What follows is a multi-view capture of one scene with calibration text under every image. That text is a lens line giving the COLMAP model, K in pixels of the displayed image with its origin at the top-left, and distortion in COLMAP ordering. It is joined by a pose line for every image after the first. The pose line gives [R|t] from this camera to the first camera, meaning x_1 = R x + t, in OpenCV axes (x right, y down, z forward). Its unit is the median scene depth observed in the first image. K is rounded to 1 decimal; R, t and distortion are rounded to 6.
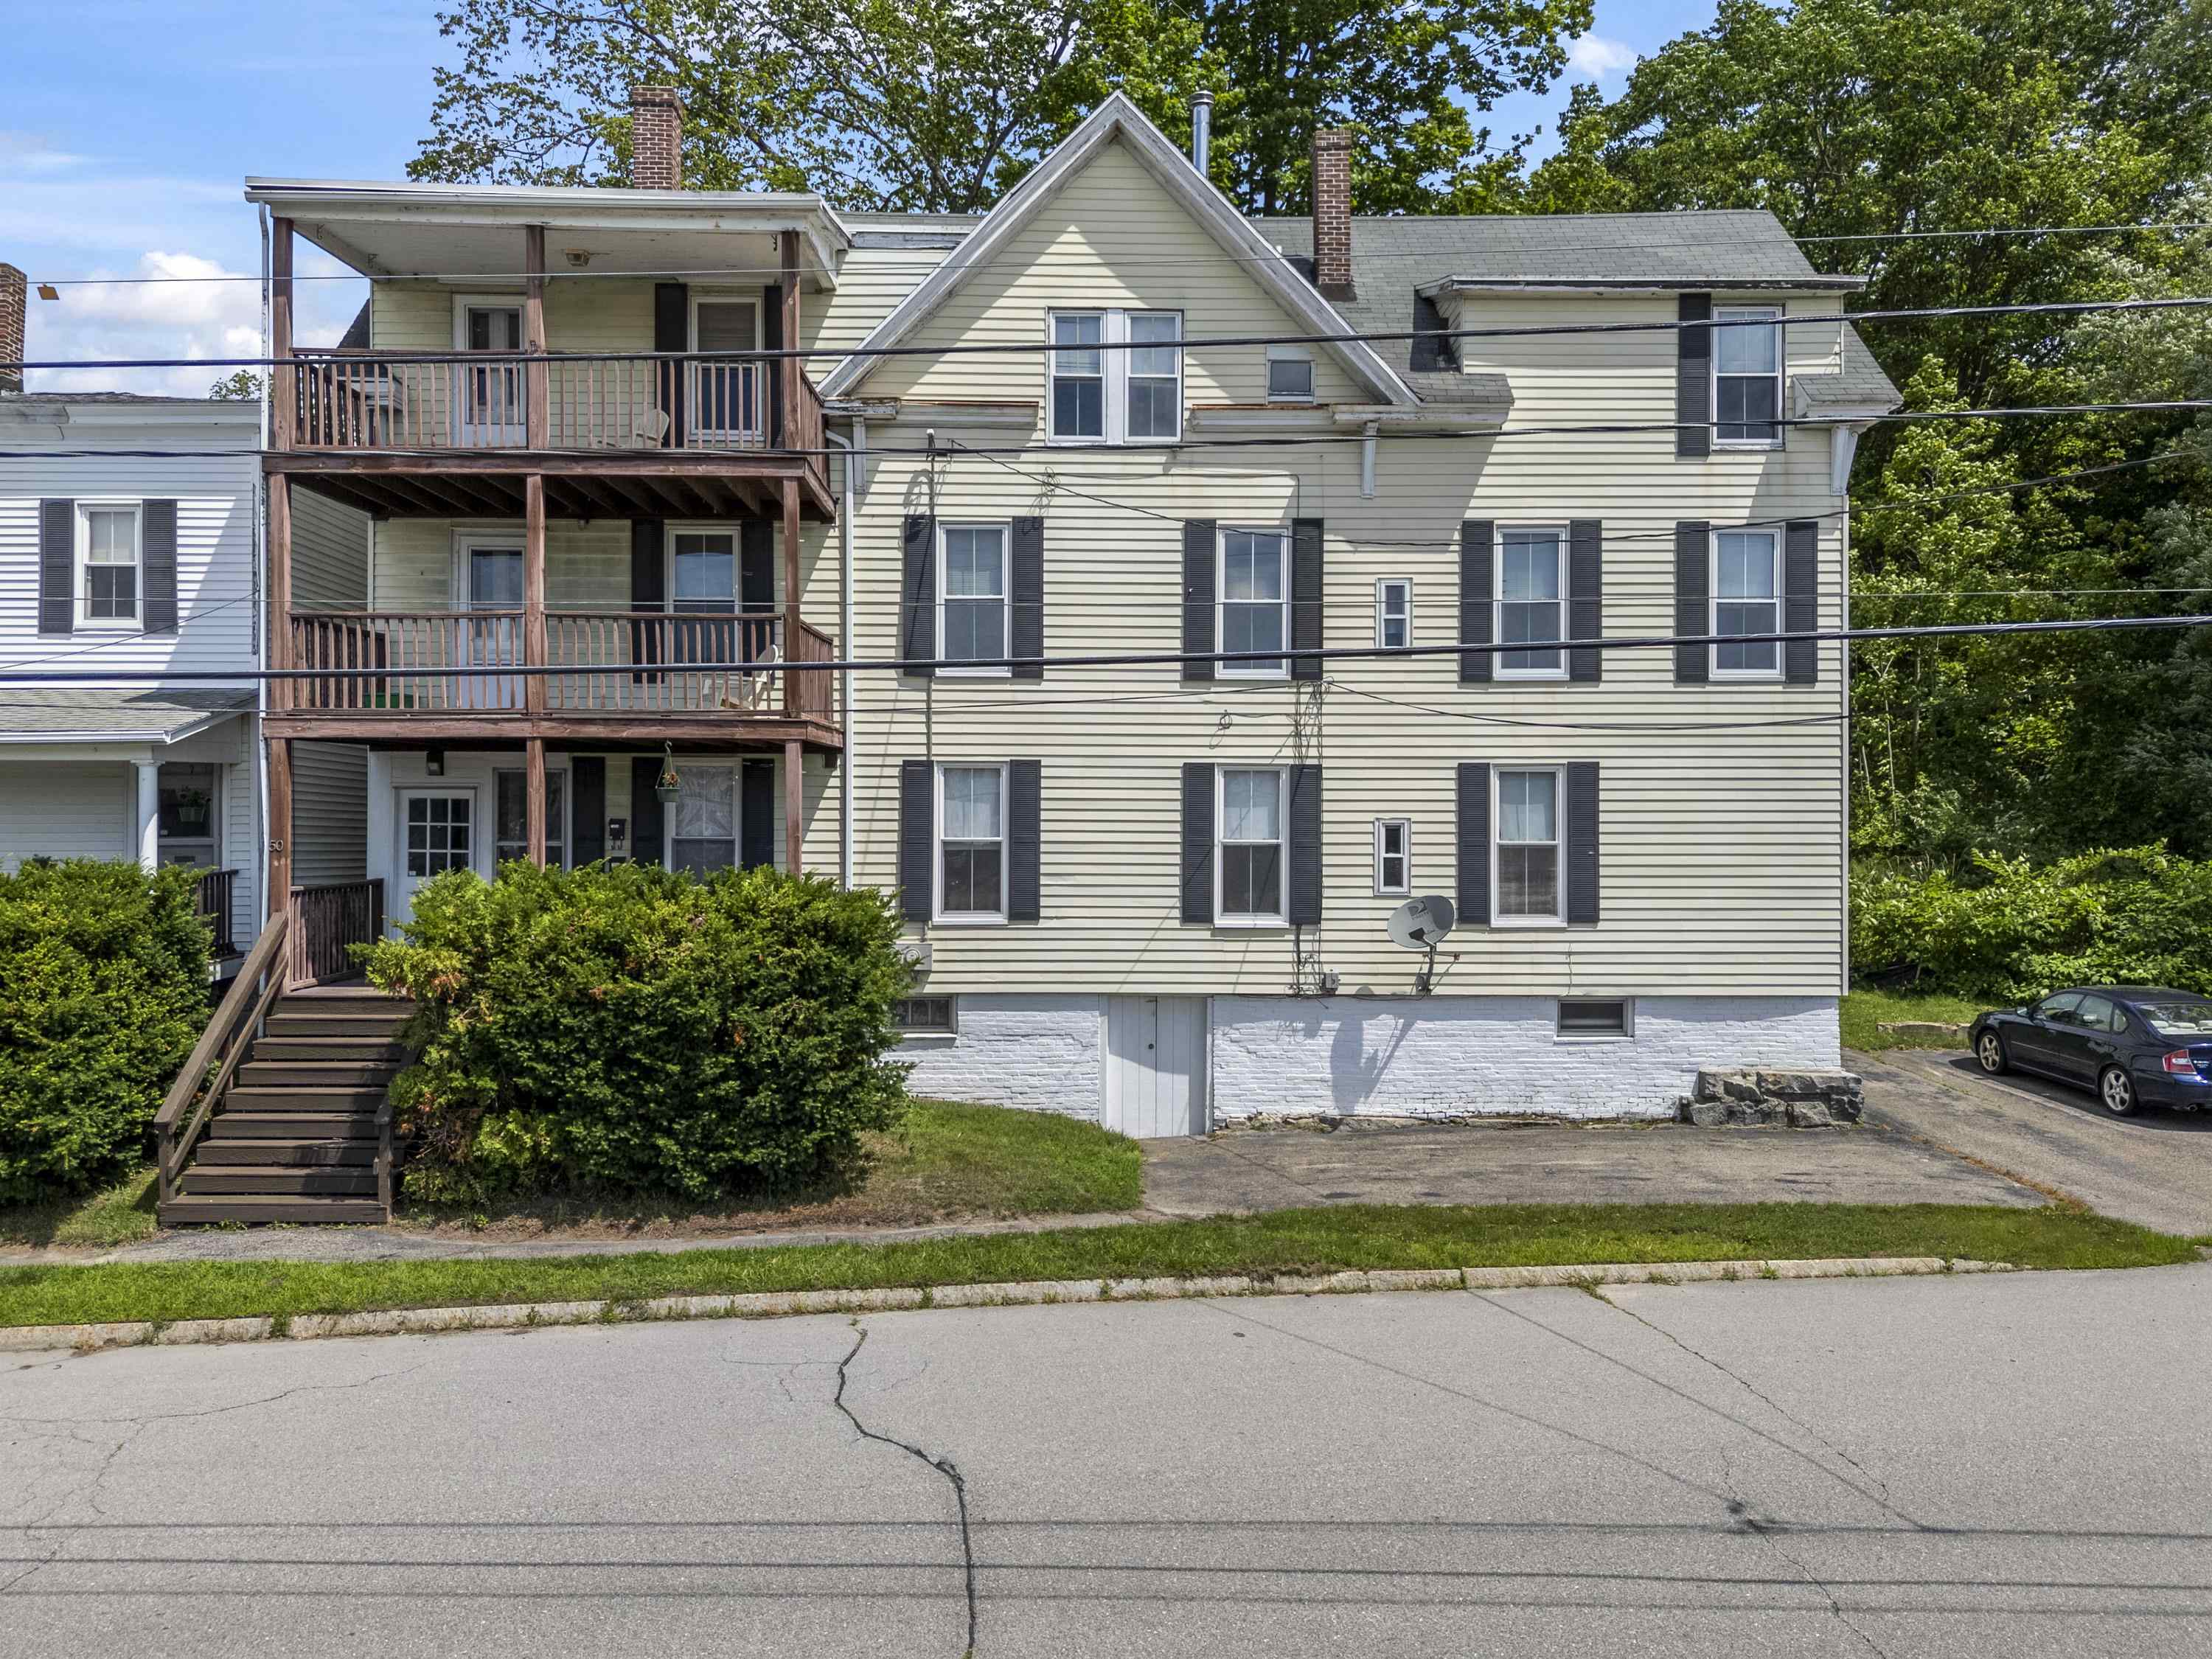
lens RADIAL K [[1626.0, 0, 1110.7], [0, 1626.0, 825.9], [0, 0, 1]] dist [0.063289, -0.056342]
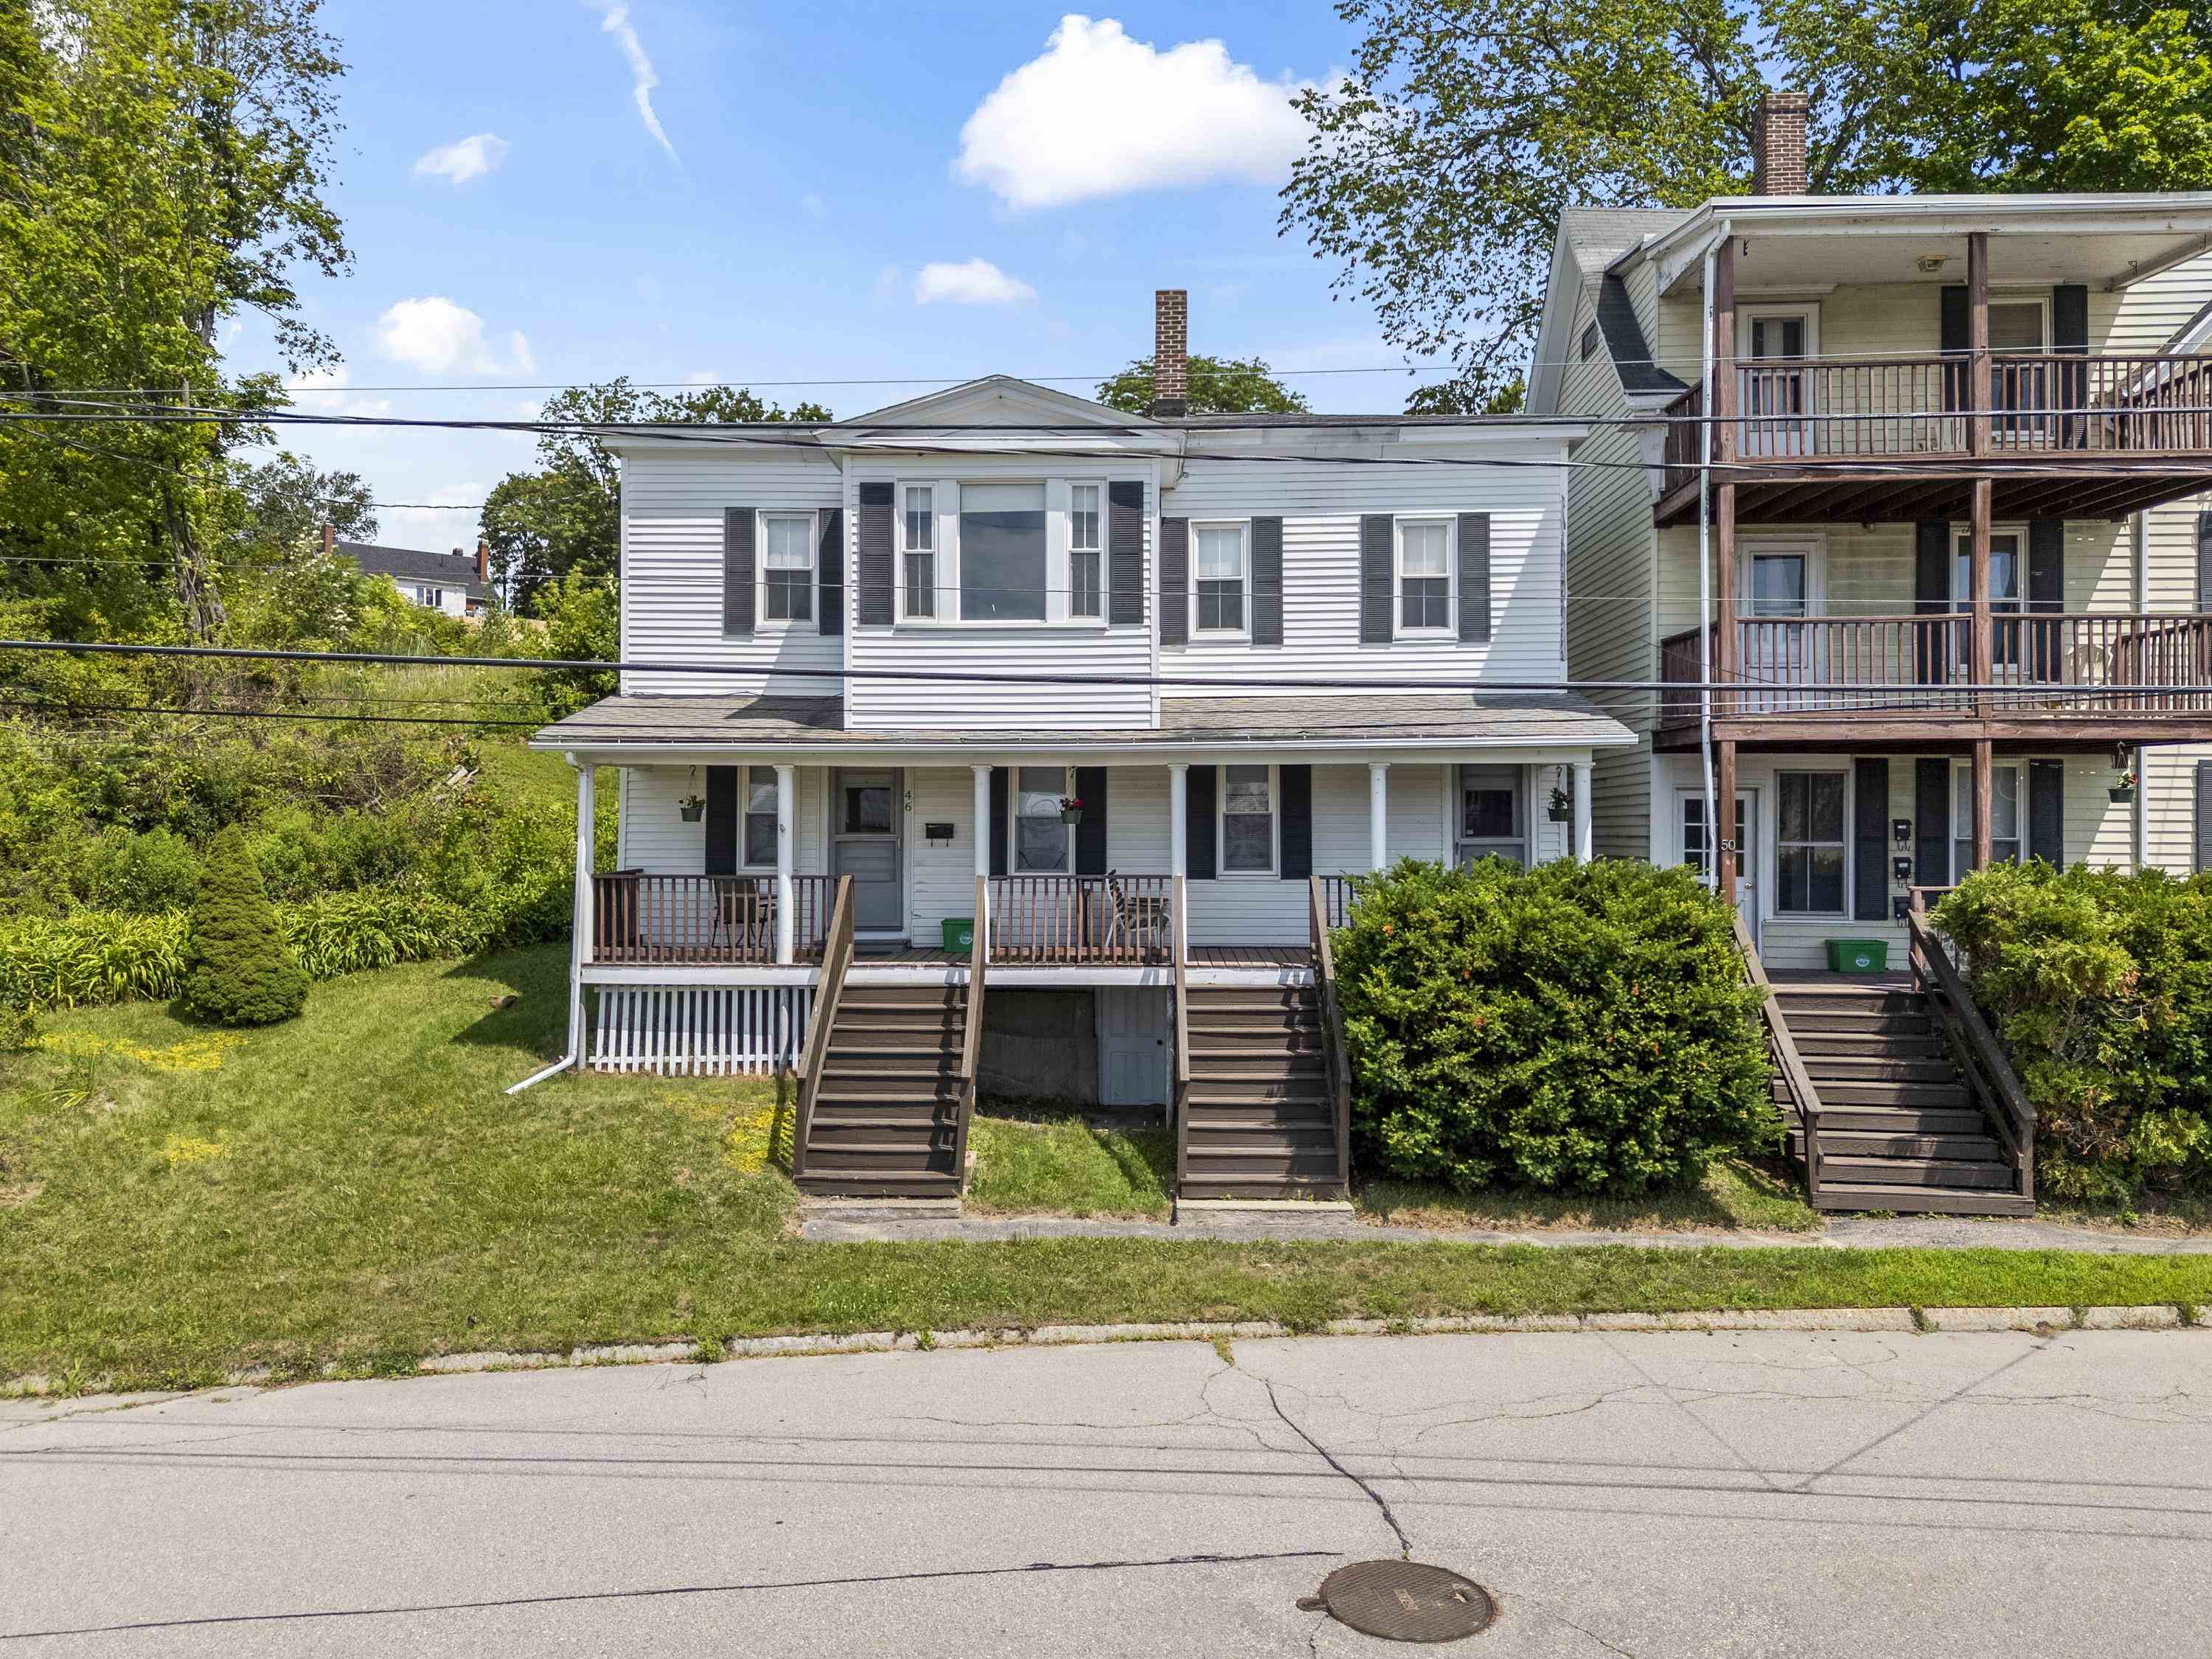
lens RADIAL K [[1626.0, 0, 1102.9], [0, 1626.0, 826.3], [0, 0, 1]] dist [0.063289, -0.056342]
pose [[0.997083, 0.001656, -0.076308, -0.710429], [-0.001593, 0.999998, 0.000883, -0.000191], [0.076310, -0.000759, 0.997084, -0.046932]]
